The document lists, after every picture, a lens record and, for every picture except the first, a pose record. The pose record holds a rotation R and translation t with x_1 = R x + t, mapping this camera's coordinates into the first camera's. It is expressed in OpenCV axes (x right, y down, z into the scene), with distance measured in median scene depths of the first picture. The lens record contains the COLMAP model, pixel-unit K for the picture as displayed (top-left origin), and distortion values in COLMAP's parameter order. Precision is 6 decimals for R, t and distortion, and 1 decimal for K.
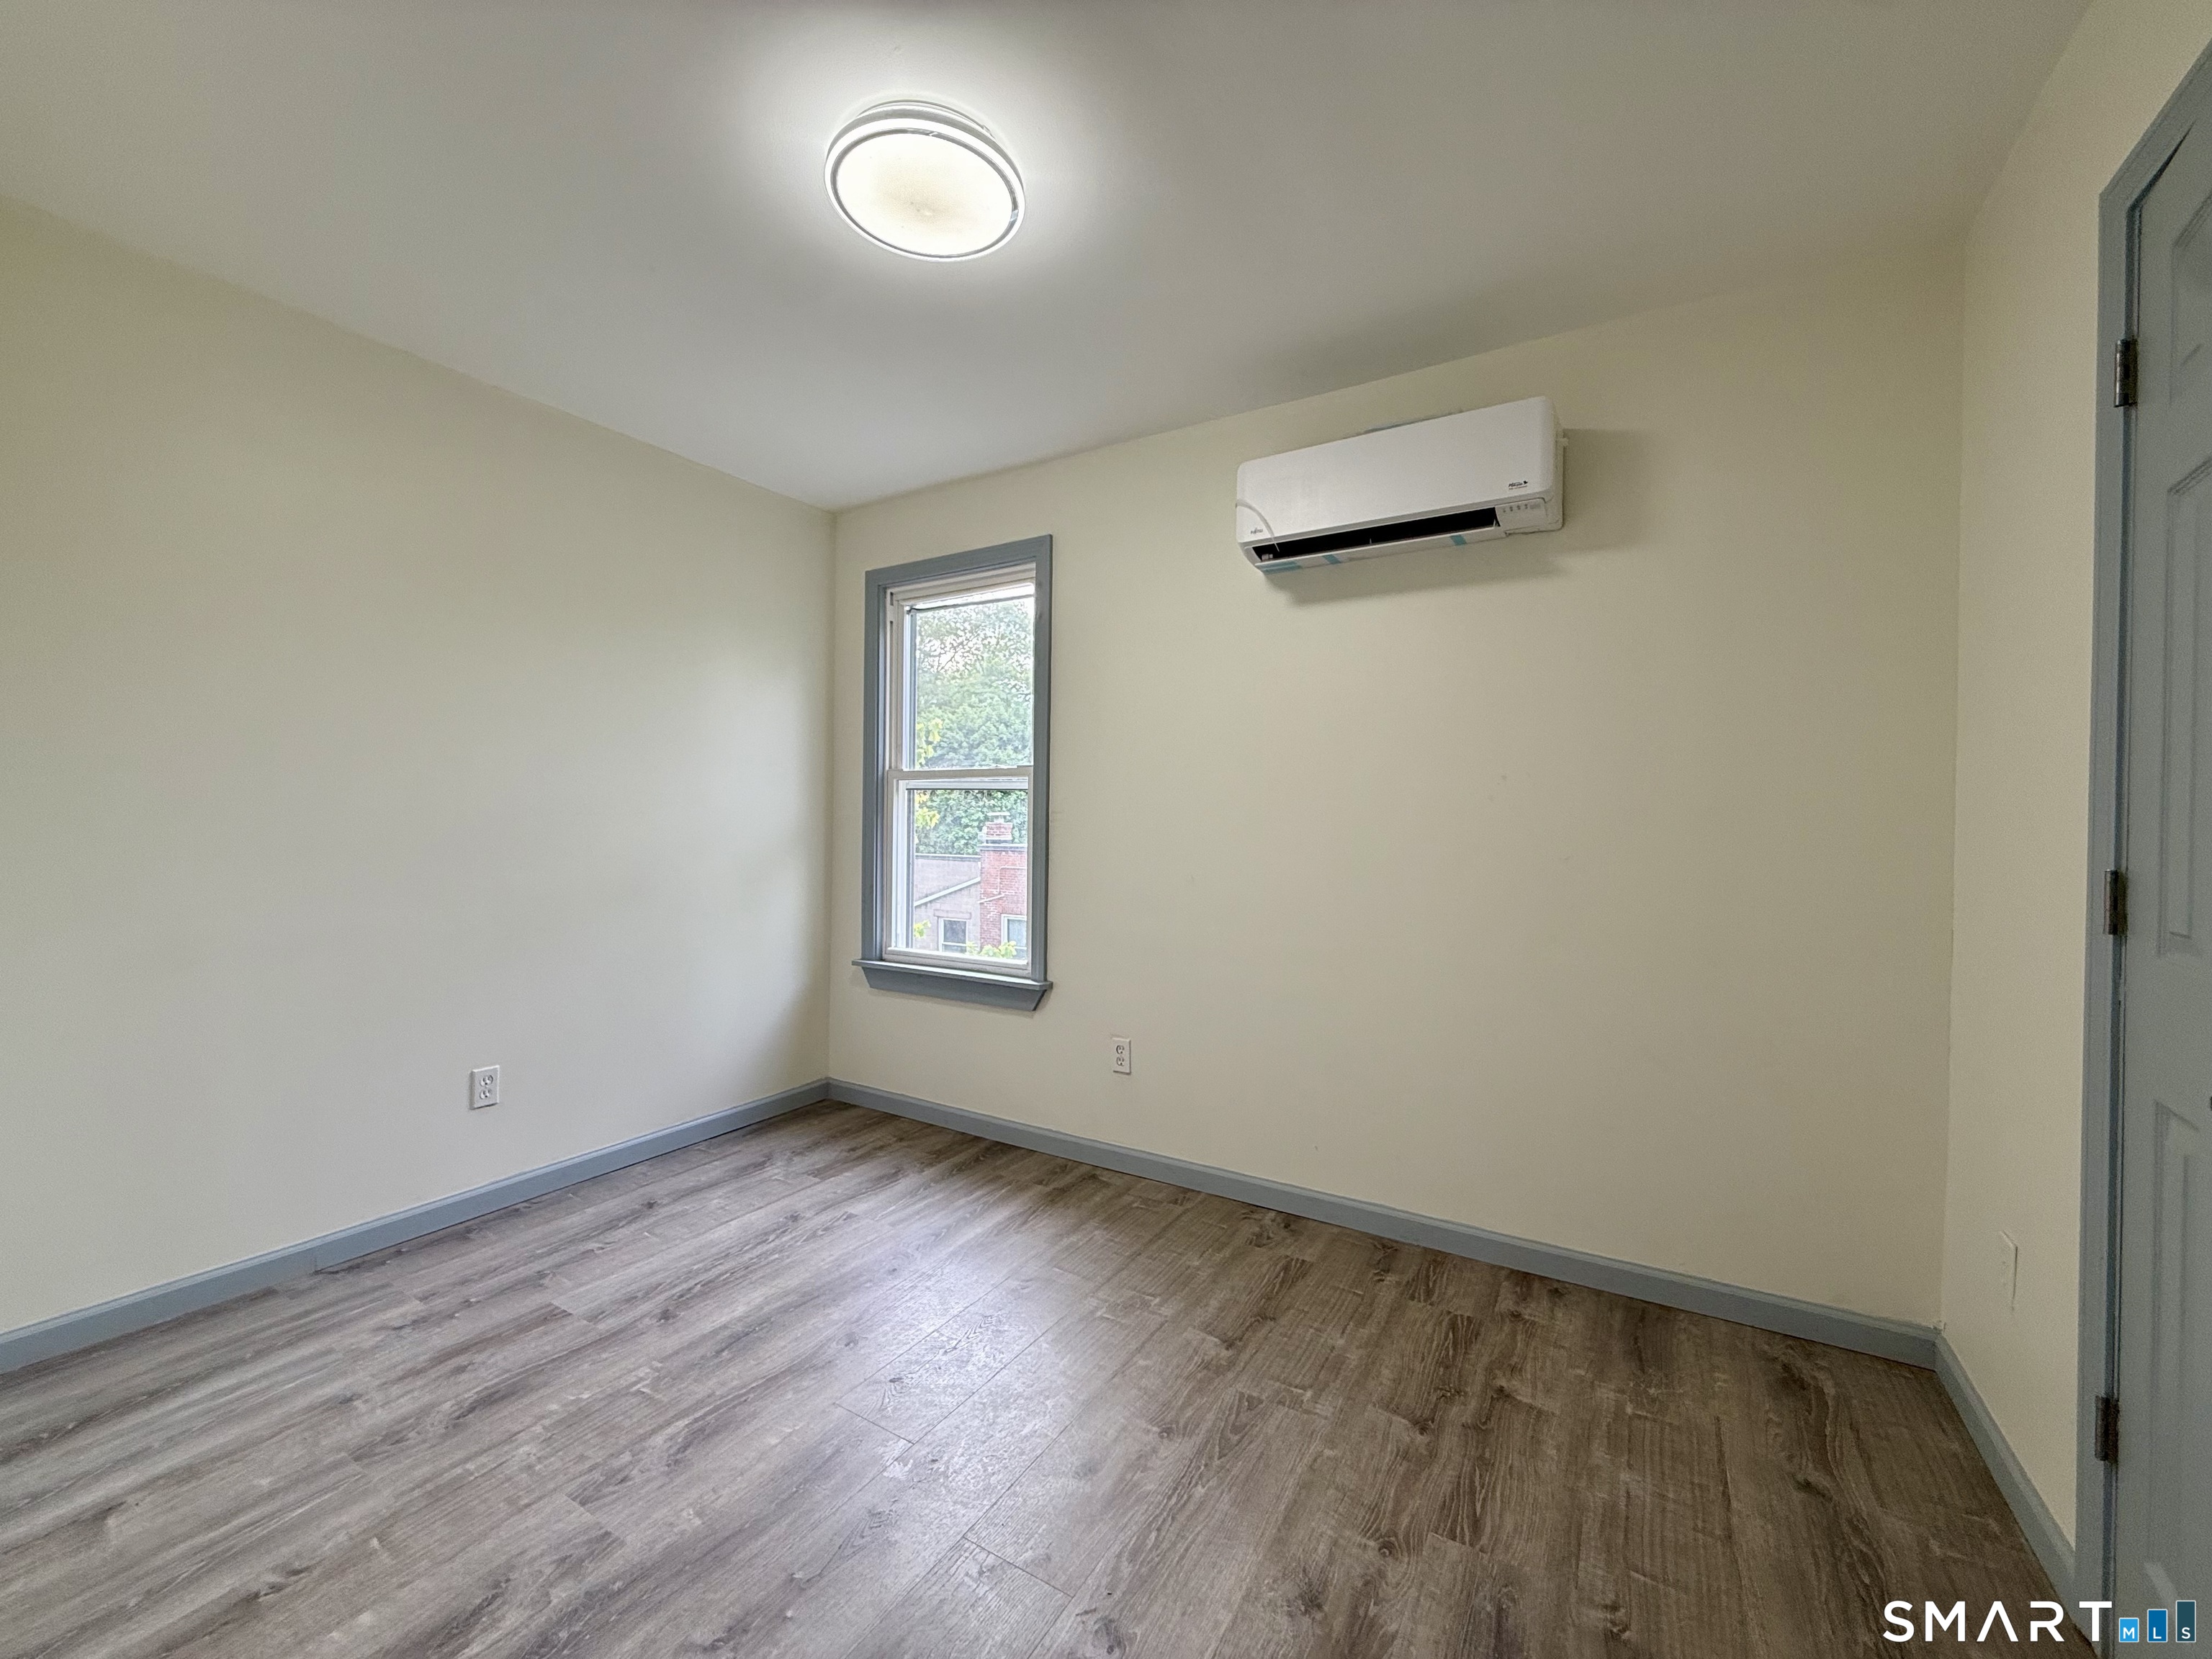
lens RADIAL K [[880.1, 0, 1103.0], [0, 880.1, 828.8], [0, 0, 1]] dist [-0.000153, -0.000338]
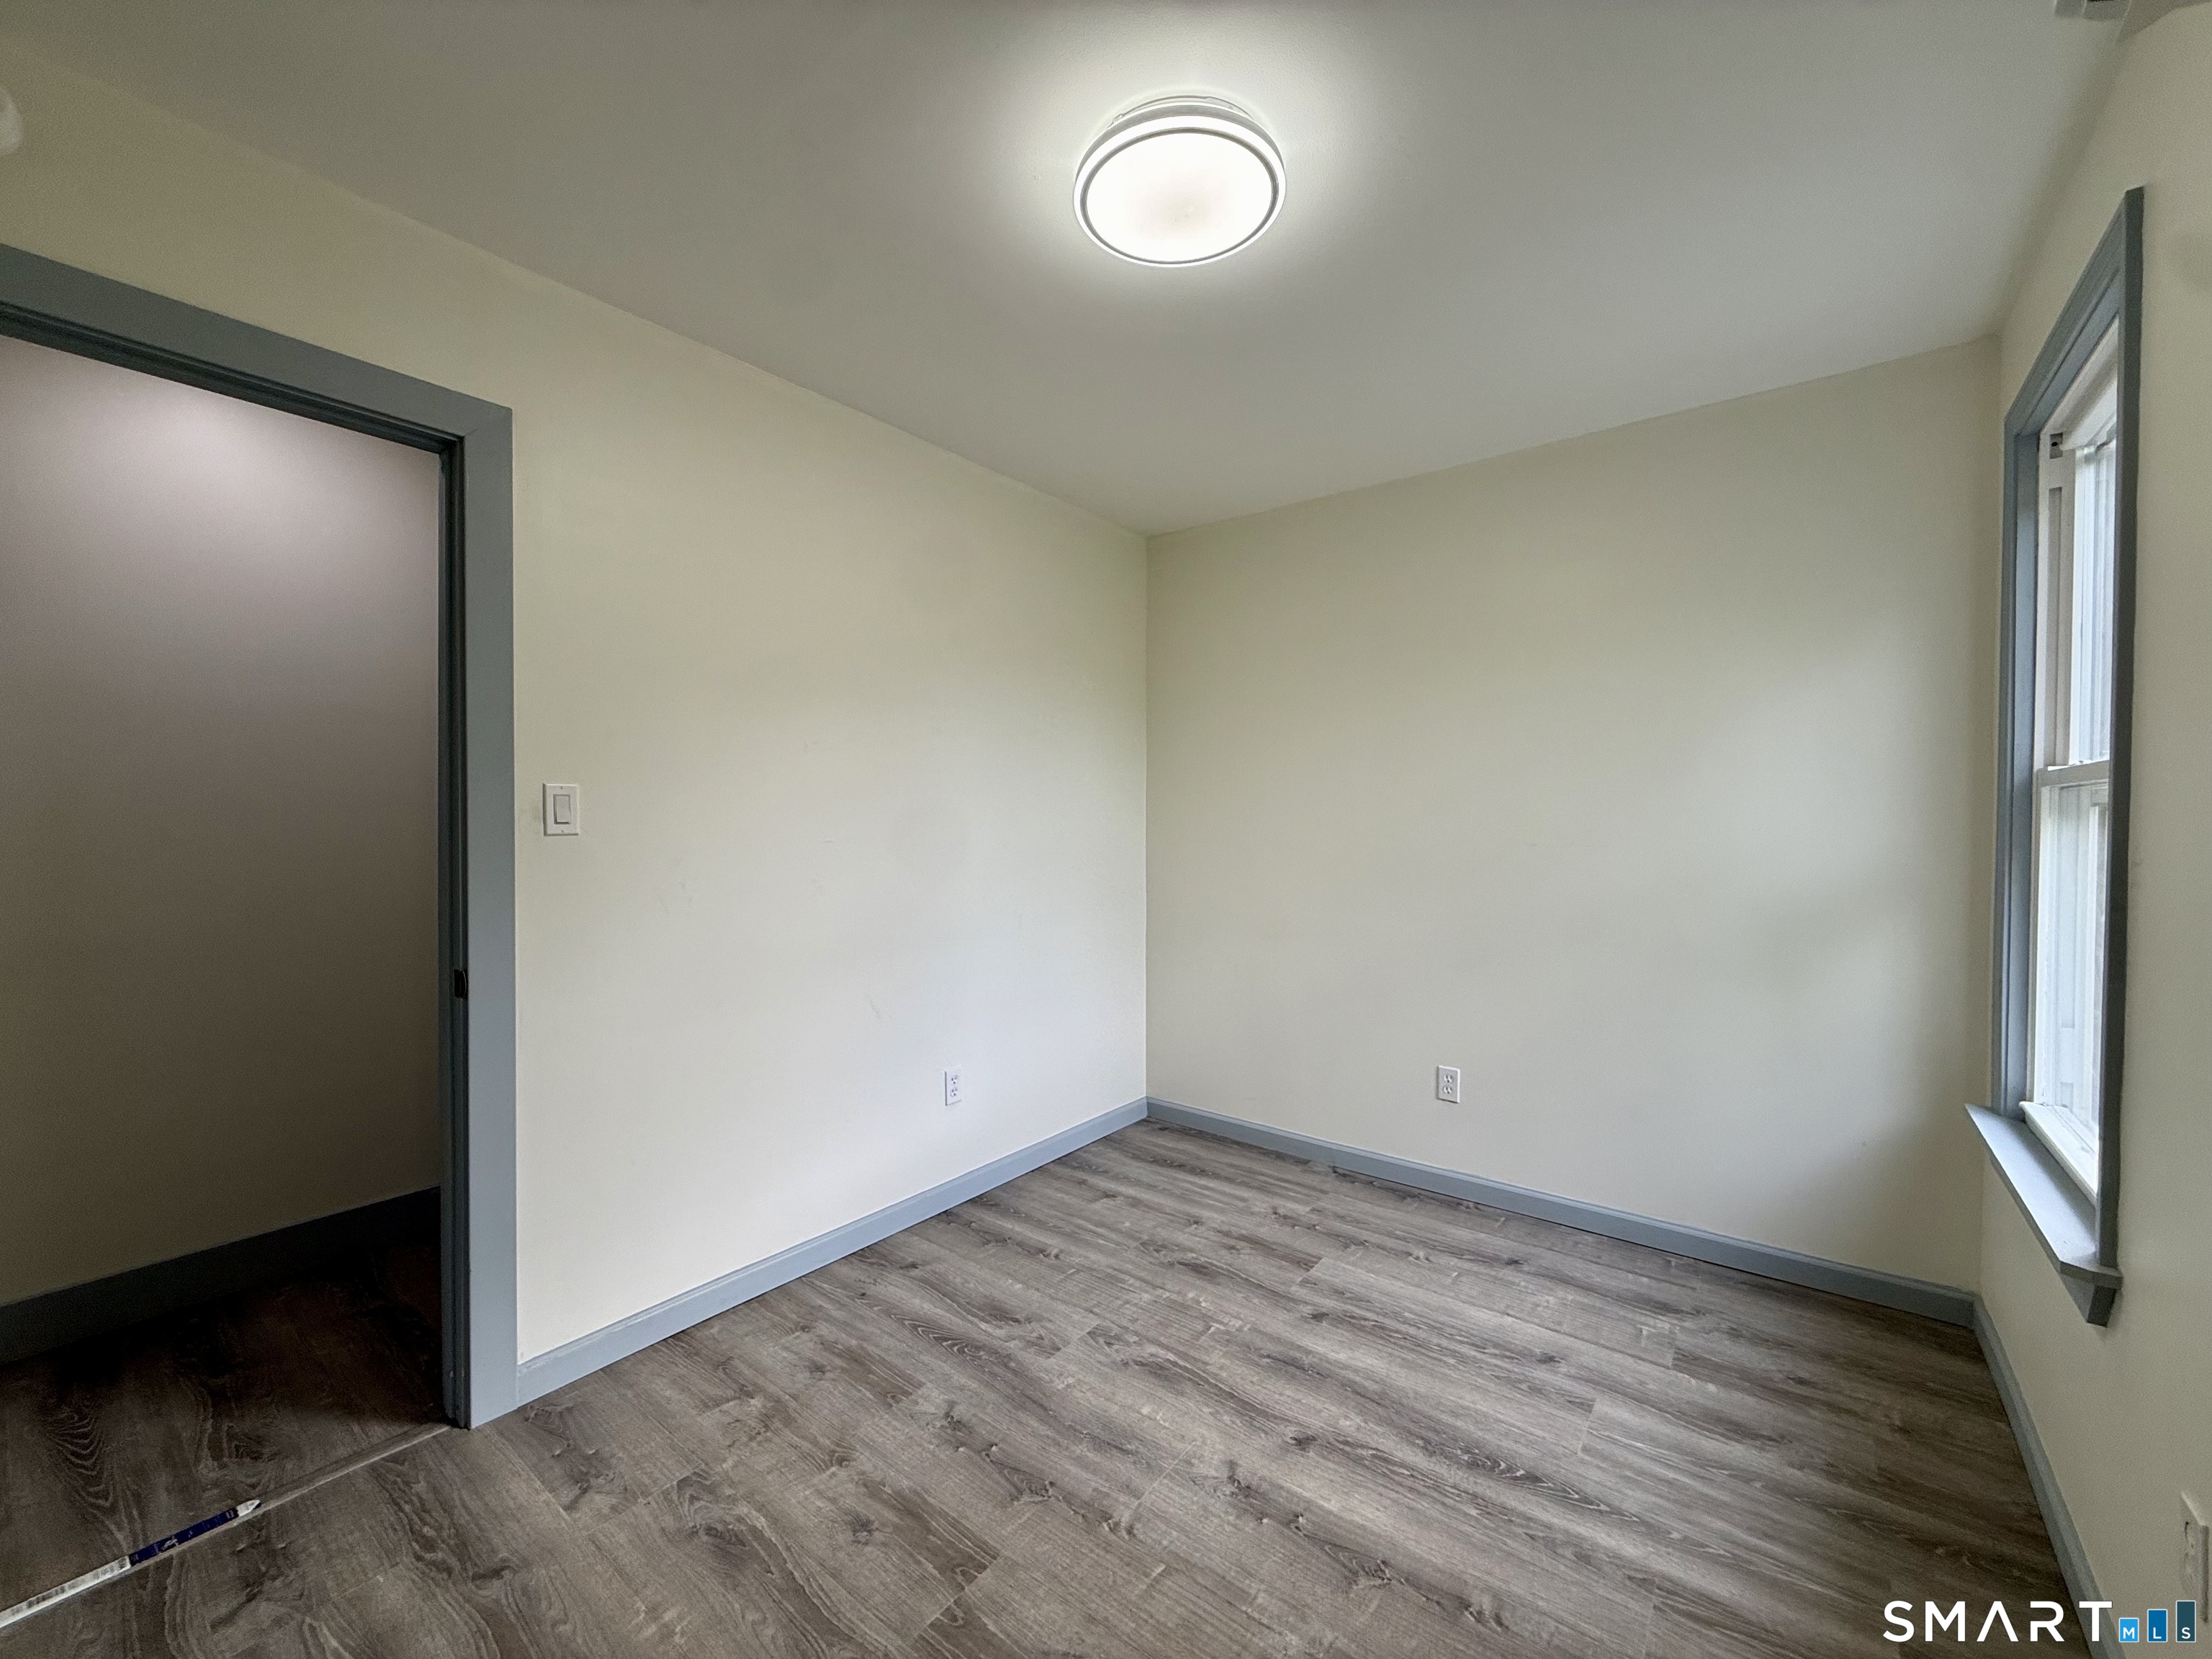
lens RADIAL K [[880.1, 0, 1103.0], [0, 880.1, 828.8], [0, 0, 1]] dist [-0.000153, -0.000338]
pose [[-0.117261, 0.001068, -0.993101, 0.575287], [-0.010397, 0.999943, 0.002303, -0.042270], [0.993047, 0.010596, -0.117244, 0.813373]]
